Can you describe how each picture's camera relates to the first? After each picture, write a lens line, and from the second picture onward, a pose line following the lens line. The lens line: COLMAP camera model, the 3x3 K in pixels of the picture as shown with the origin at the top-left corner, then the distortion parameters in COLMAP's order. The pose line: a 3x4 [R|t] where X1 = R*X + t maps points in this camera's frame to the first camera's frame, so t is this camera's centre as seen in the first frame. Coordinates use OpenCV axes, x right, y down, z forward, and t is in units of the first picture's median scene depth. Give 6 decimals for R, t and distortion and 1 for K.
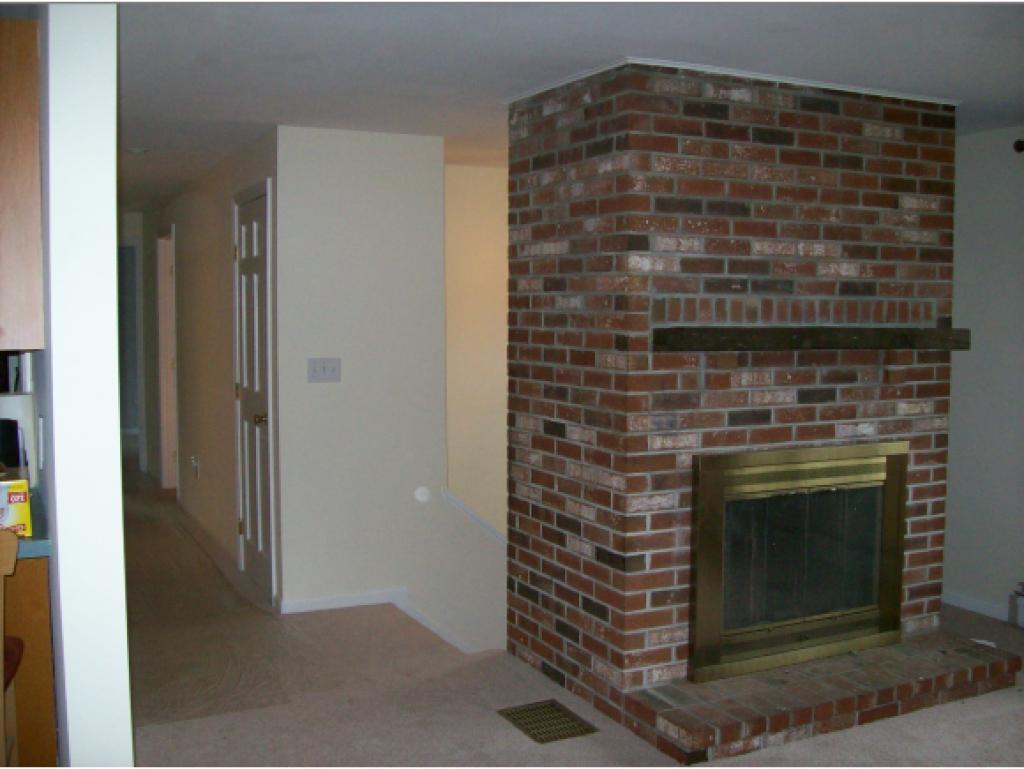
lens RADIAL K [[1085.3, 0, 512.0], [0, 1085.3, 384.5], [0, 0, 1]] dist [-0.178155, 0.133748]
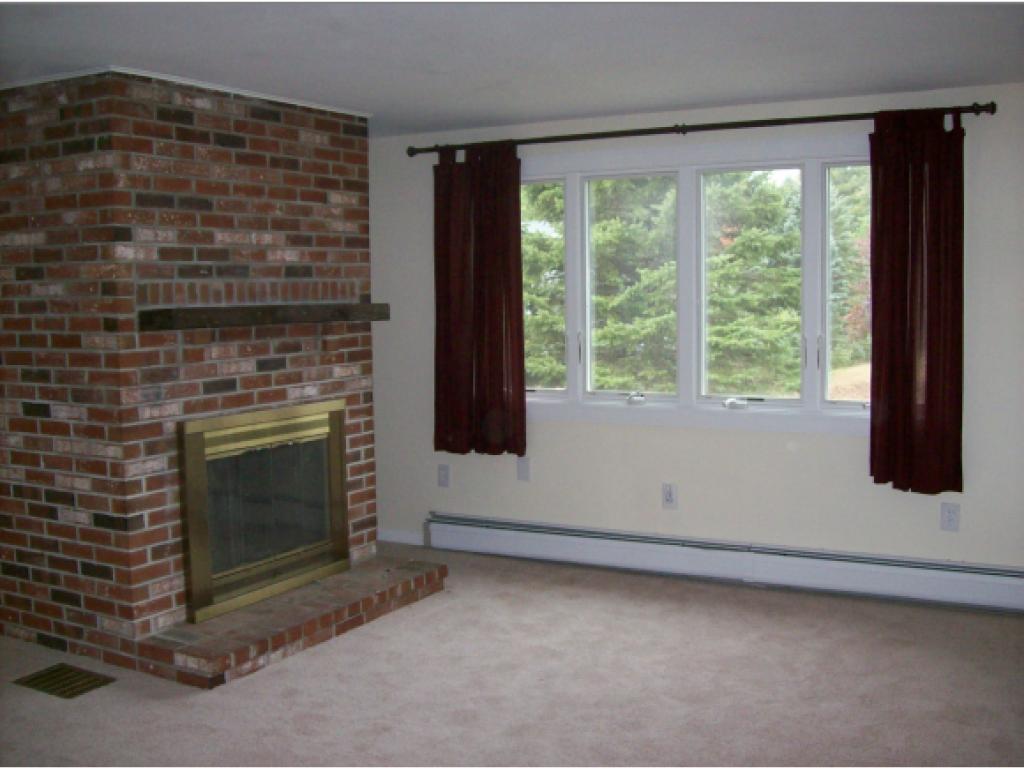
lens RADIAL K [[1085.3, 0, 512.0], [0, 1085.3, 384.5], [0, 0, 1]] dist [-0.178155, 0.133748]
pose [[0.825671, -0.063711, 0.560544, -0.162753], [0.056159, 0.997950, 0.030704, 0.011455], [-0.561350, 0.006128, 0.827556, -0.118372]]
